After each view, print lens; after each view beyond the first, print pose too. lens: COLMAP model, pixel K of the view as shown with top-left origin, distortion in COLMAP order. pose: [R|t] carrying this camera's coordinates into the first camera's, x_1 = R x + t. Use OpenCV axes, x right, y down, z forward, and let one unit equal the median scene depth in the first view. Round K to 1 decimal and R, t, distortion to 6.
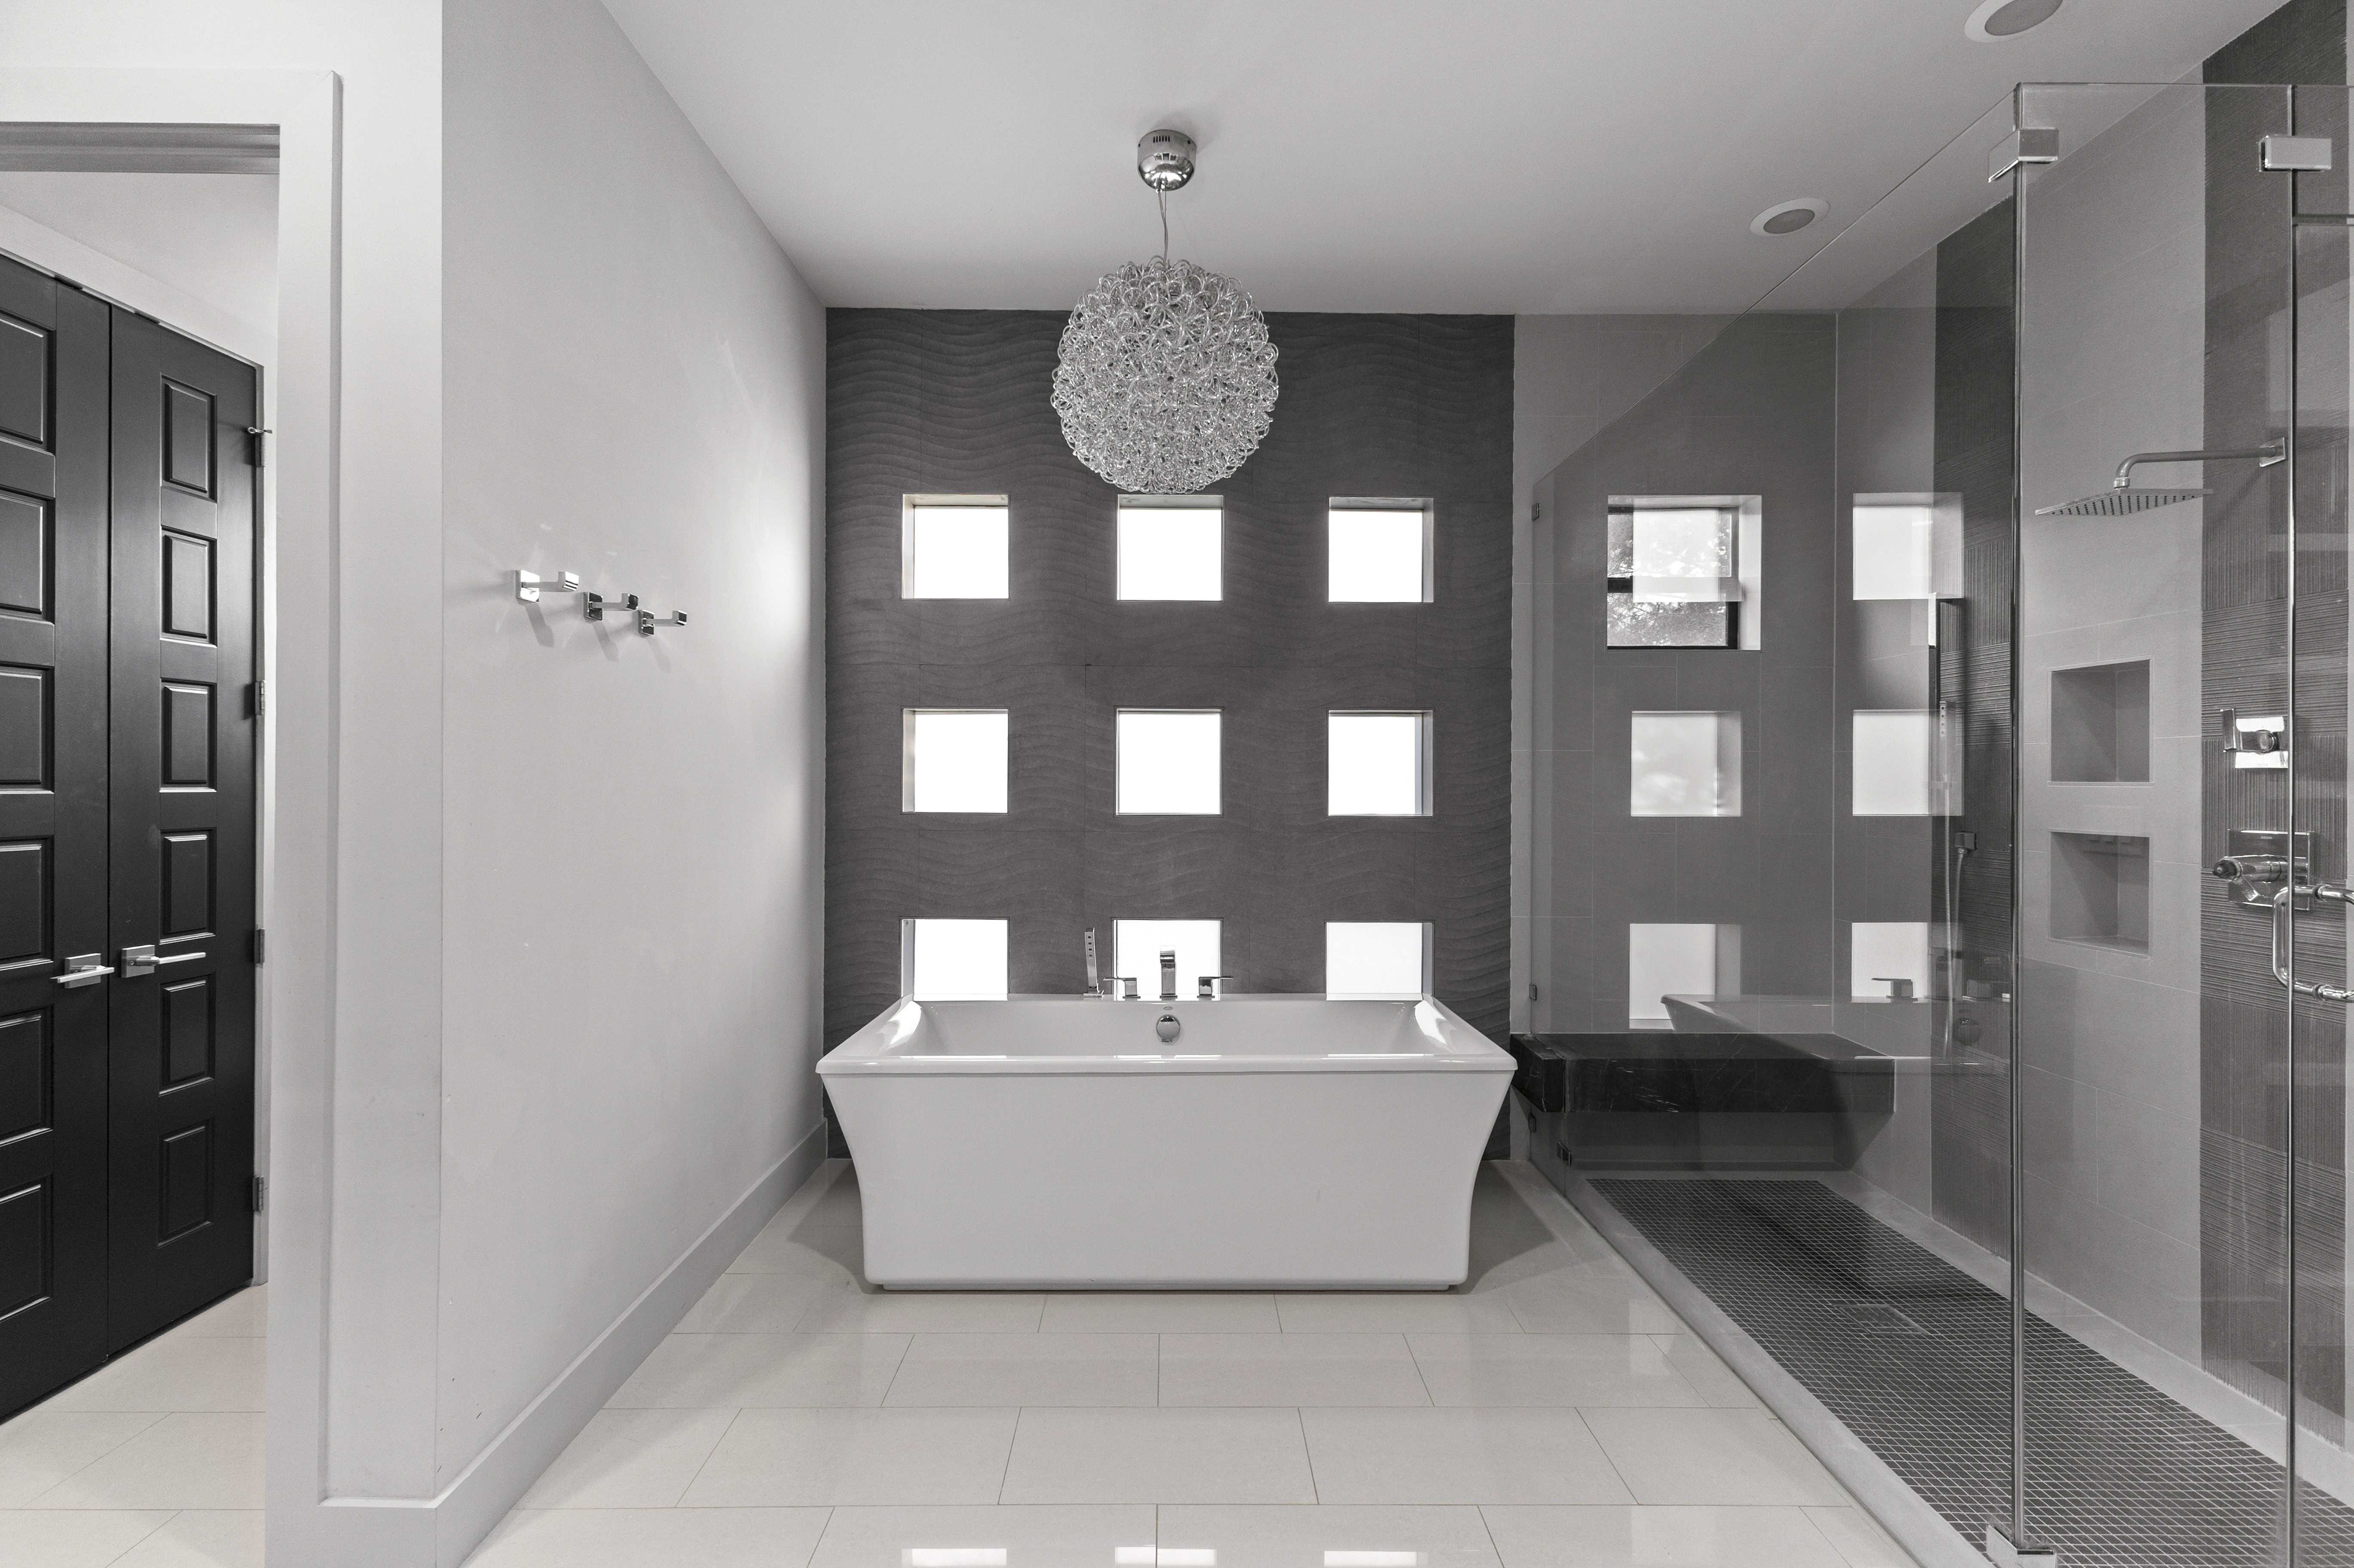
lens RADIAL K [[1053.8, 0, 1171.6], [0, 1053.8, 782.0], [0, 0, 1]] dist [0.017426, 0.000307]
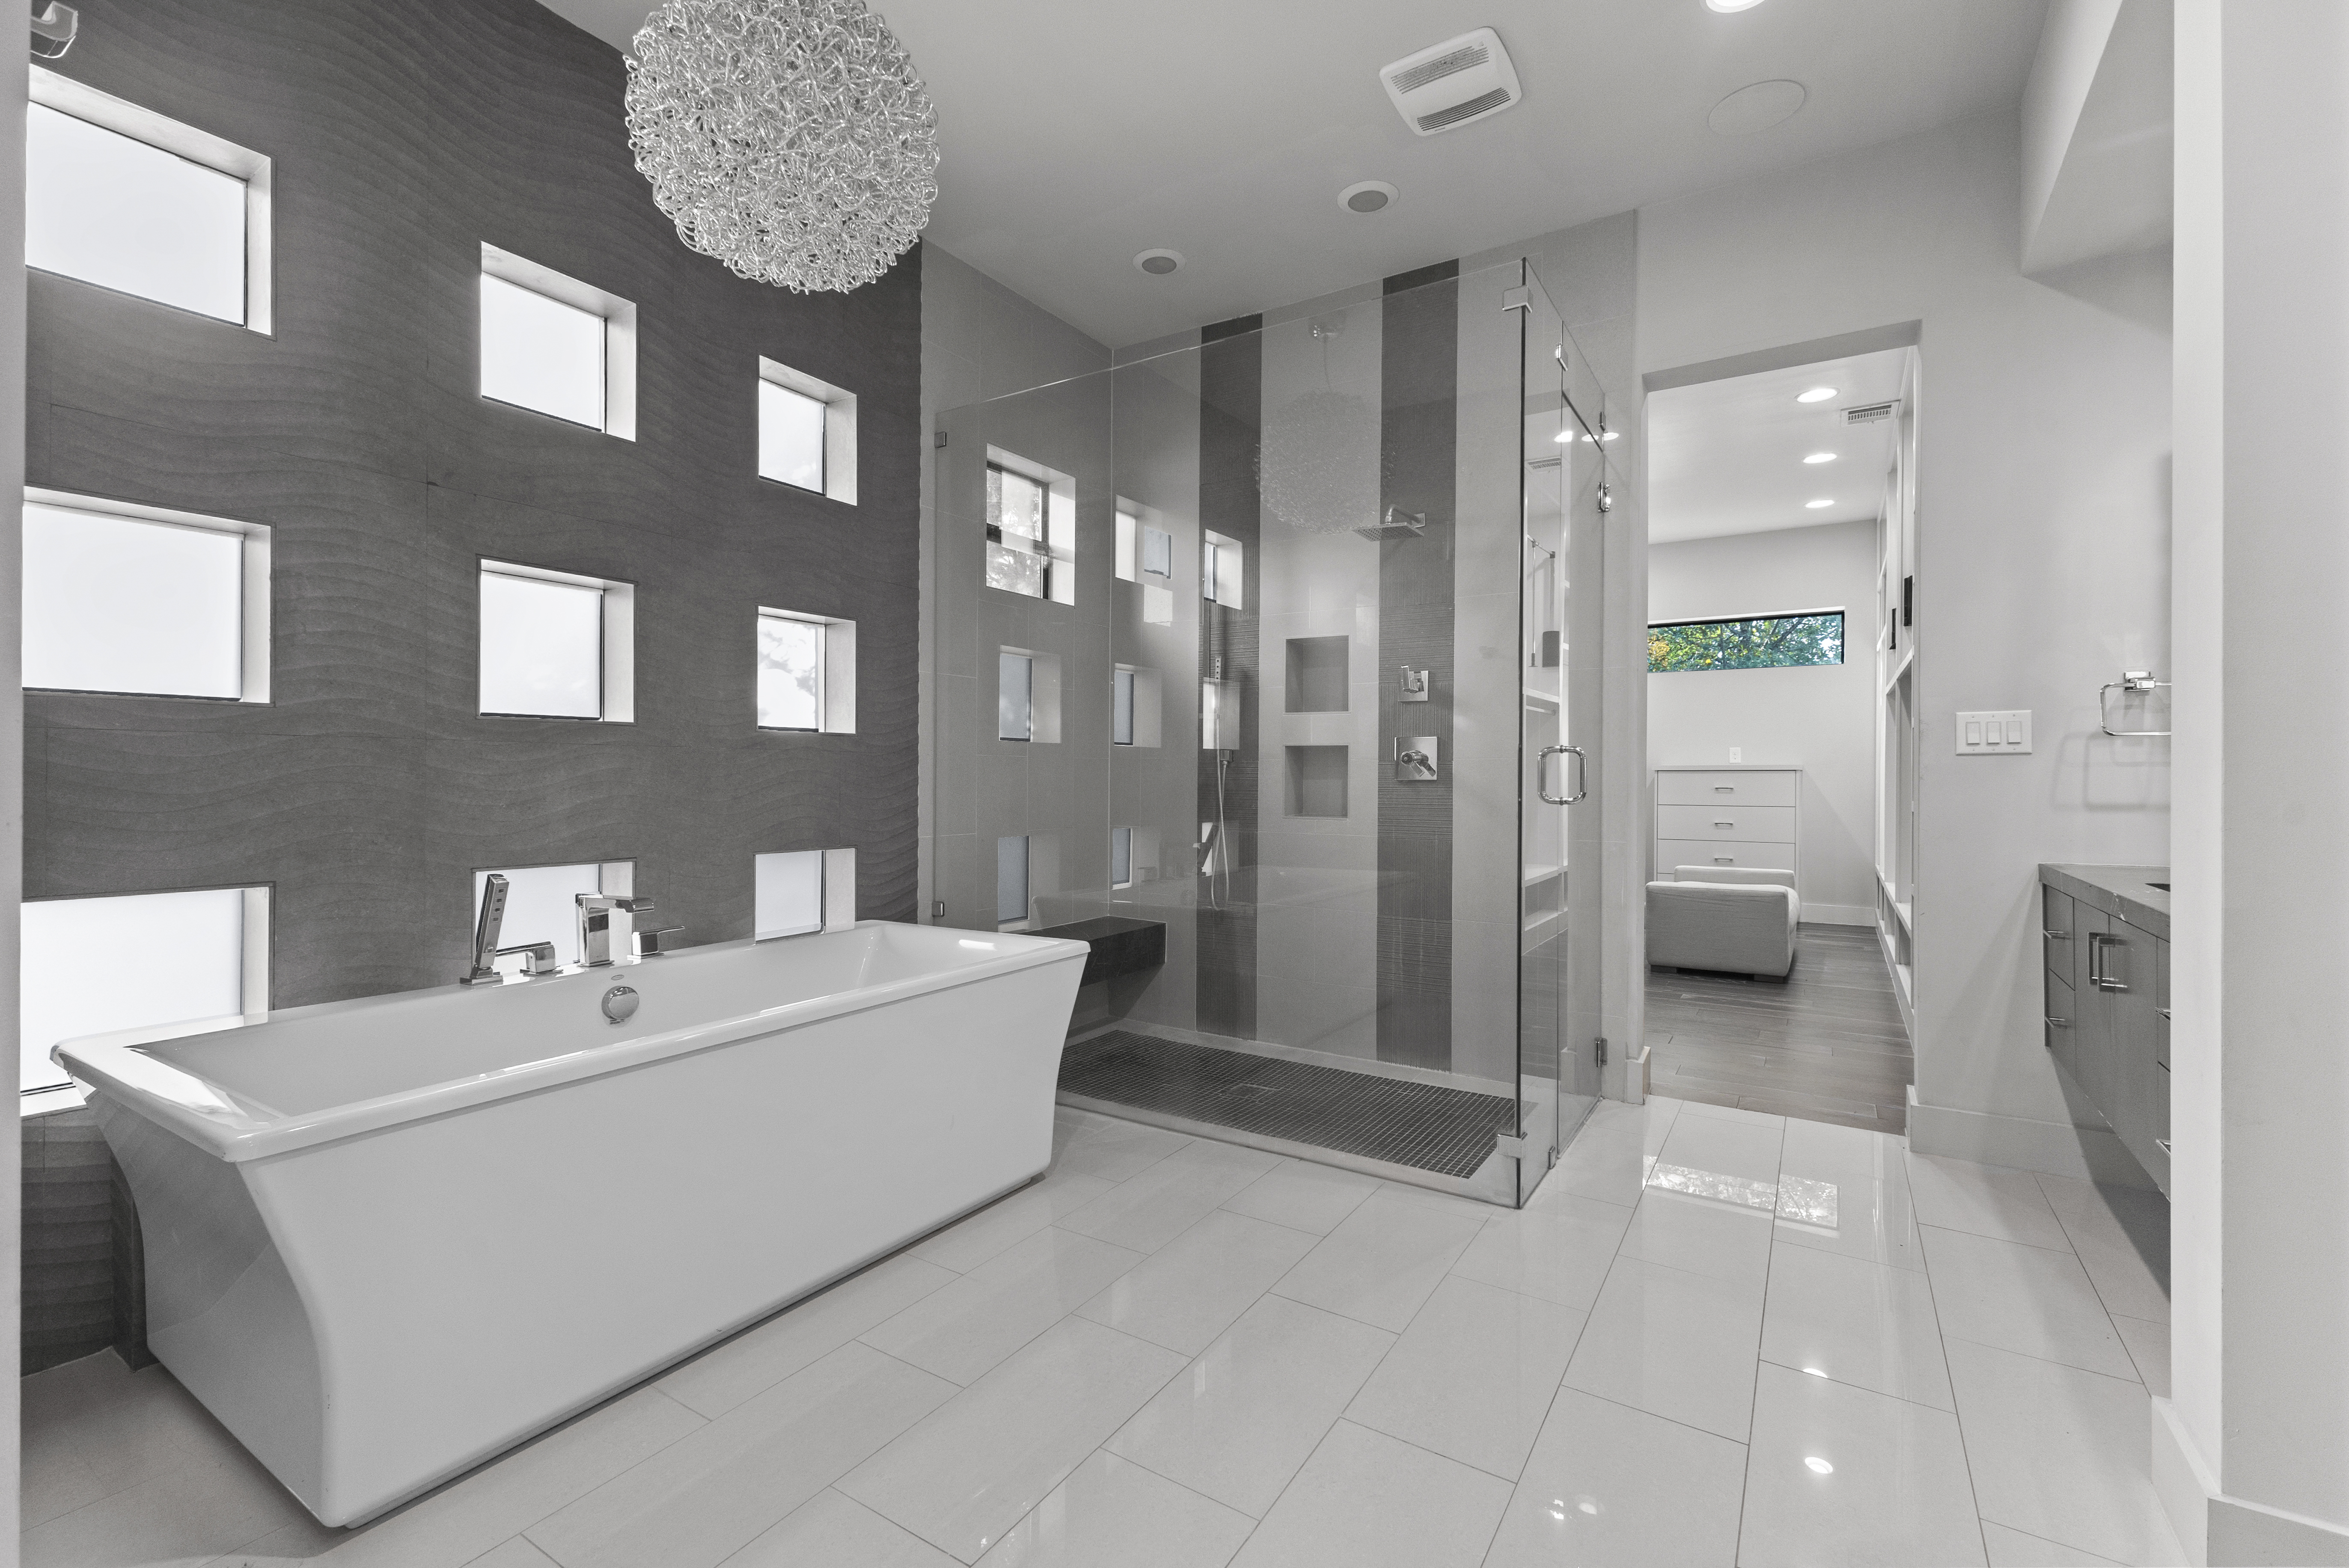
lens RADIAL K [[1016.9, 0, 1174.5], [0, 1016.9, 784.0], [0, 0, 1]] dist [0.001390, -0.000078]
pose [[0.541371, -0.006275, 0.840760, -0.360830], [-0.003153, 0.999950, 0.009493, 0.067101], [-0.840778, -0.007790, 0.541324, 0.272125]]
